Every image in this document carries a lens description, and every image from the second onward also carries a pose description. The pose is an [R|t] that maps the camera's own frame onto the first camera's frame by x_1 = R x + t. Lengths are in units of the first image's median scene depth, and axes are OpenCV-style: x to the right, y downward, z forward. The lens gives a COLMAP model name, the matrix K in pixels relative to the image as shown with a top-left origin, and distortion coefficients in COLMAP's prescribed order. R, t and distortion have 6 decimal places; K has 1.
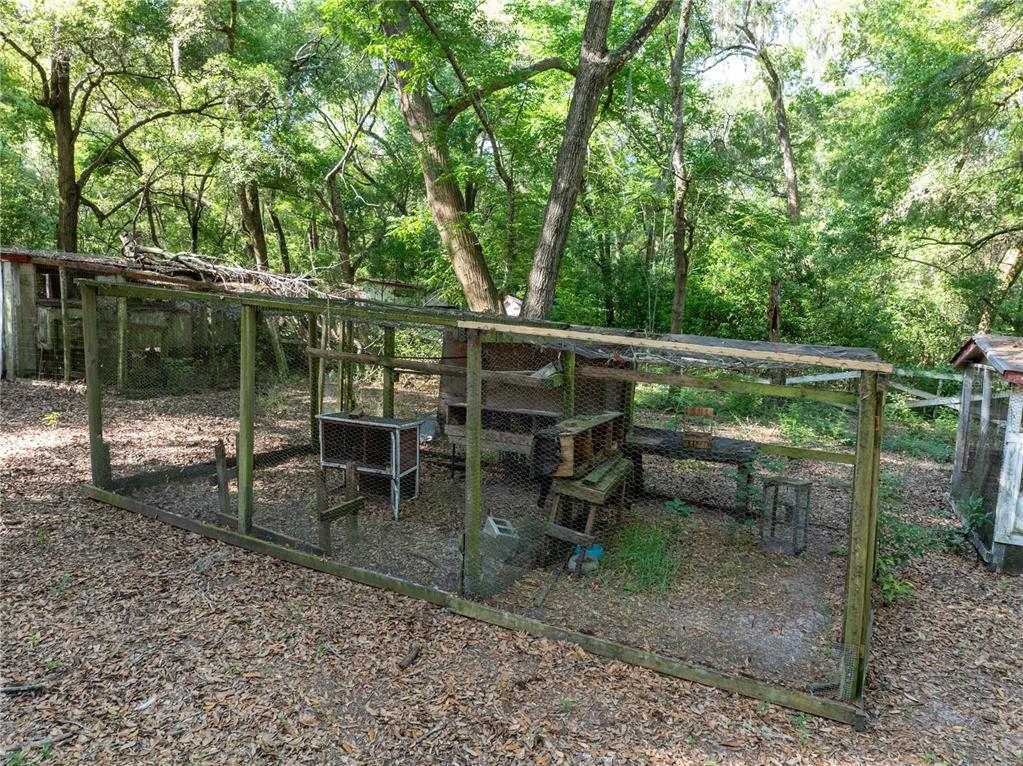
lens RADIAL K [[725.5, 0, 514.1], [0, 725.5, 382.2], [0, 0, 1]] dist [-0.073532, 0.049003]
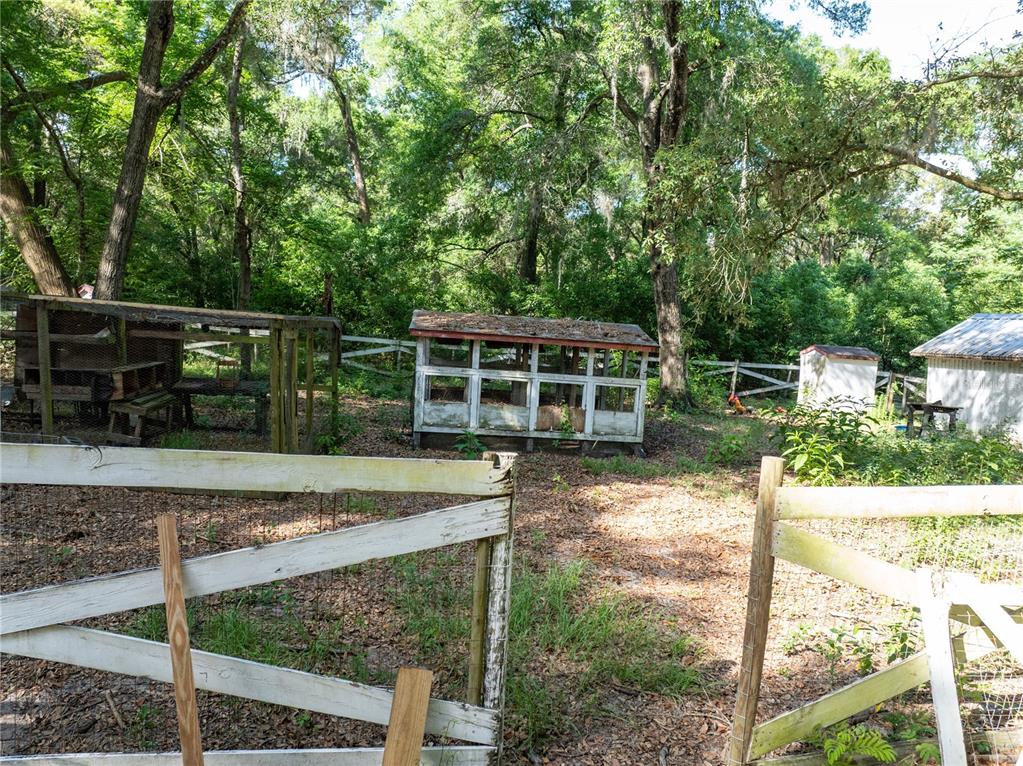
lens RADIAL K [[725.5, 0, 514.1], [0, 725.5, 382.2], [0, 0, 1]] dist [-0.073532, 0.049003]
pose [[0.868545, -0.048056, 0.493276, 0.022552], [0.044267, 0.998832, 0.019364, 0.039979], [-0.493630, 0.005017, 0.869657, -0.275977]]
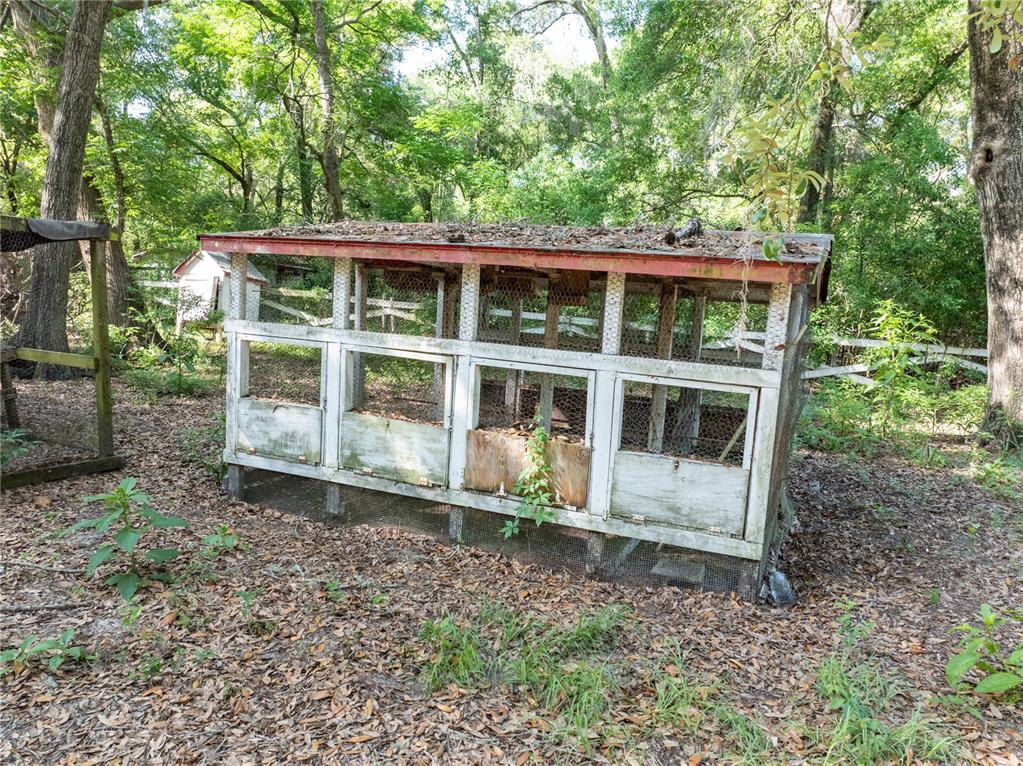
lens RADIAL K [[725.5, 0, 514.1], [0, 725.5, 382.2], [0, 0, 1]] dist [-0.073532, 0.049003]
pose [[0.999761, -0.002153, 0.021765, 0.452717], [0.002087, 0.999993, 0.003046, 0.062829], [-0.021771, -0.003000, 0.999758, 0.099648]]
